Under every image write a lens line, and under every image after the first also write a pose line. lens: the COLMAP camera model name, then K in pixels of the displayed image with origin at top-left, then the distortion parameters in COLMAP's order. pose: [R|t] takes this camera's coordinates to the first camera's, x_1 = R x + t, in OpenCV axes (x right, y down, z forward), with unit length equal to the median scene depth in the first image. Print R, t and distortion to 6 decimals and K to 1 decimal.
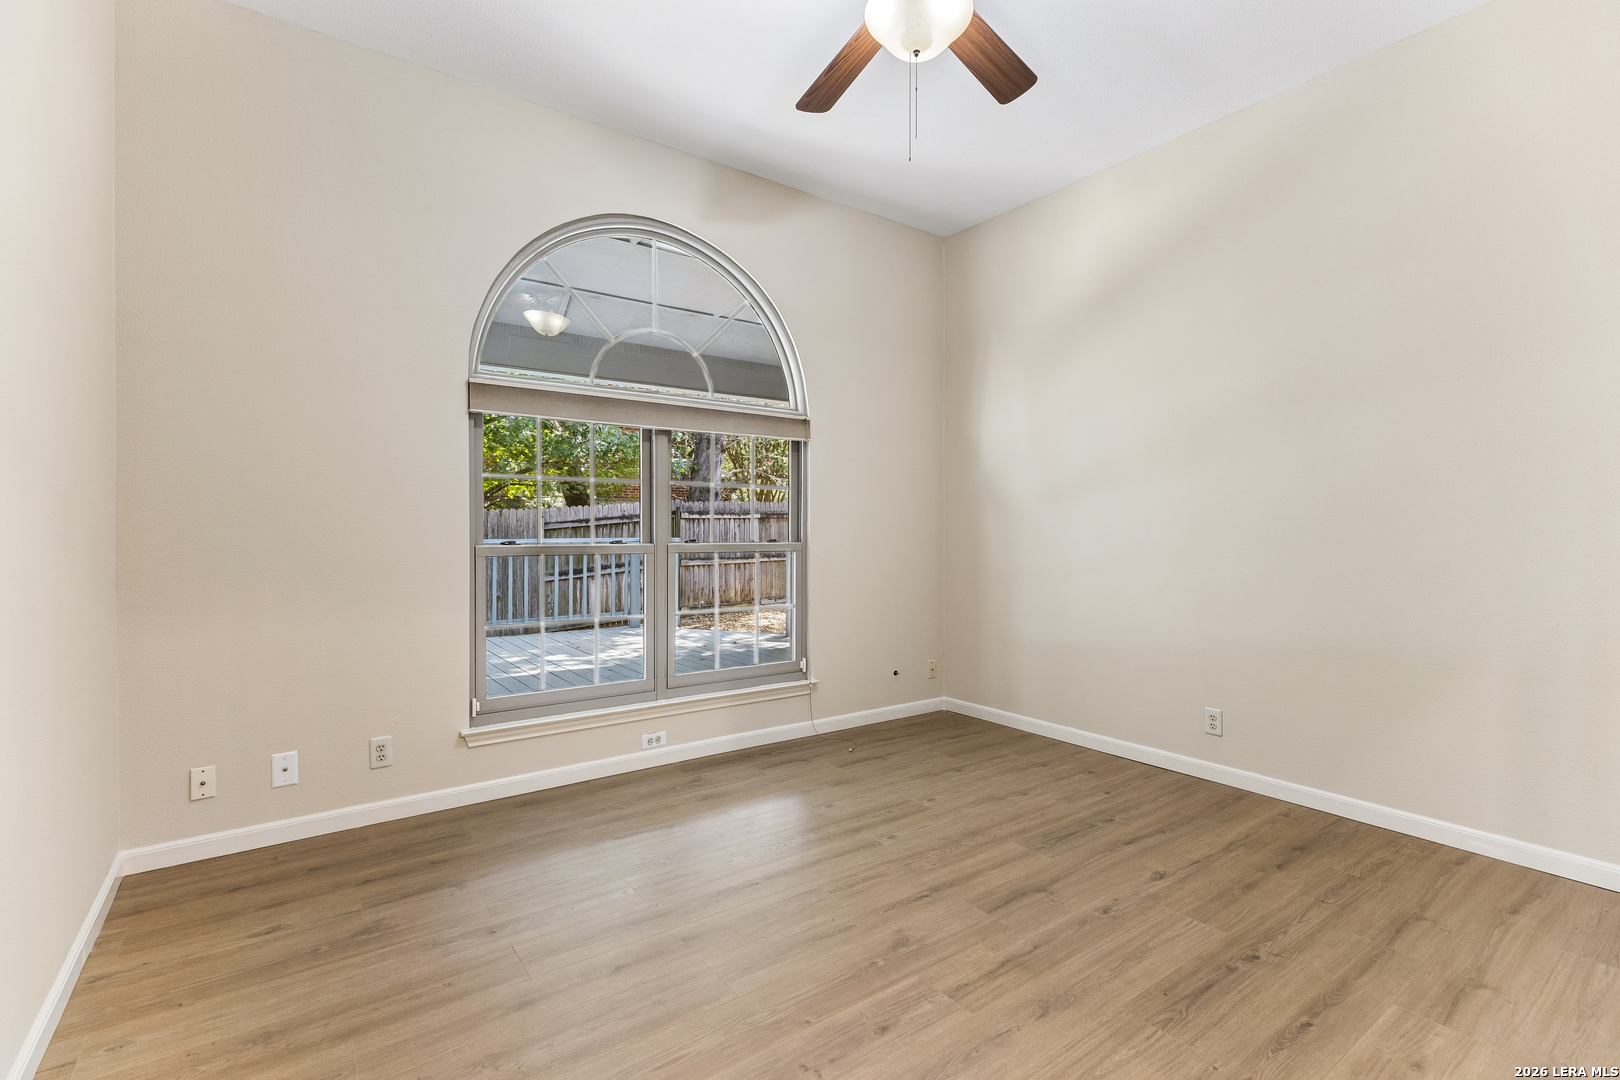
lens RADIAL K [[734.8, 0, 810.1], [0, 734.8, 533.5], [0, 0, 1]] dist [0.000337, -0.000482]
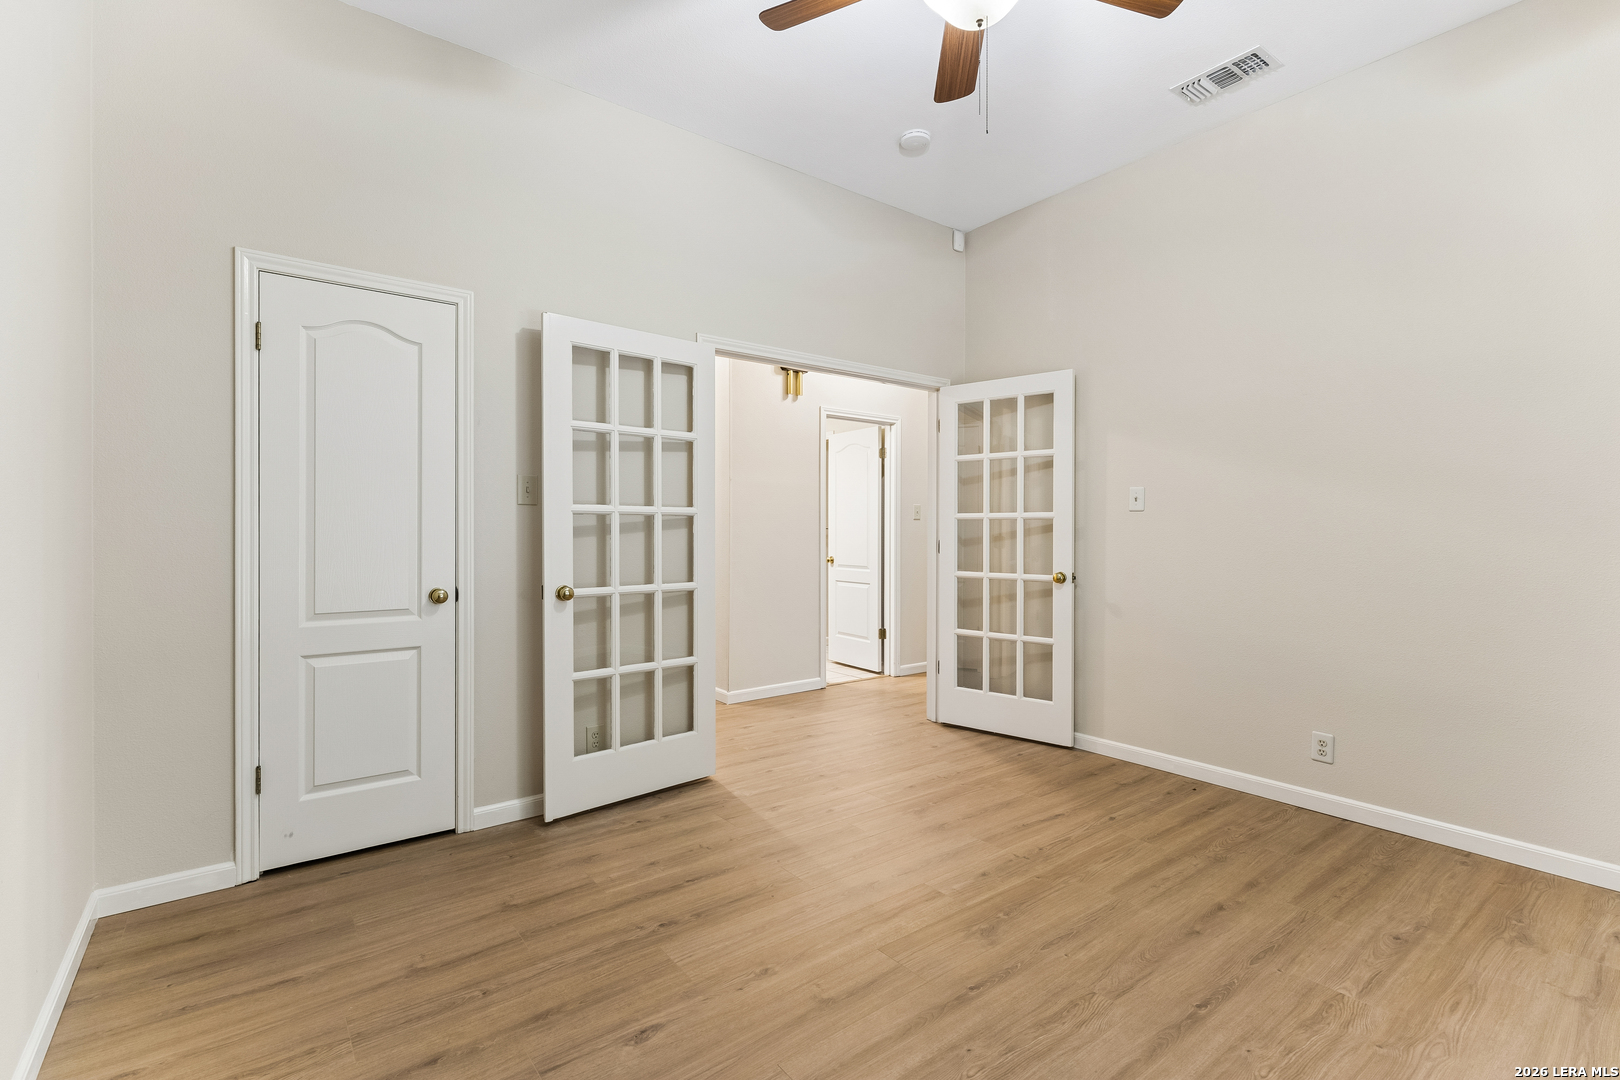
lens RADIAL K [[734.8, 0, 810.1], [0, 734.8, 533.5], [0, 0, 1]] dist [0.000337, -0.000482]
pose [[-0.999582, -0.000869, -0.028914, 0.402631], [-0.001078, 0.999973, 0.007230, -0.013644], [0.028907, 0.007258, -0.999556, 2.011780]]
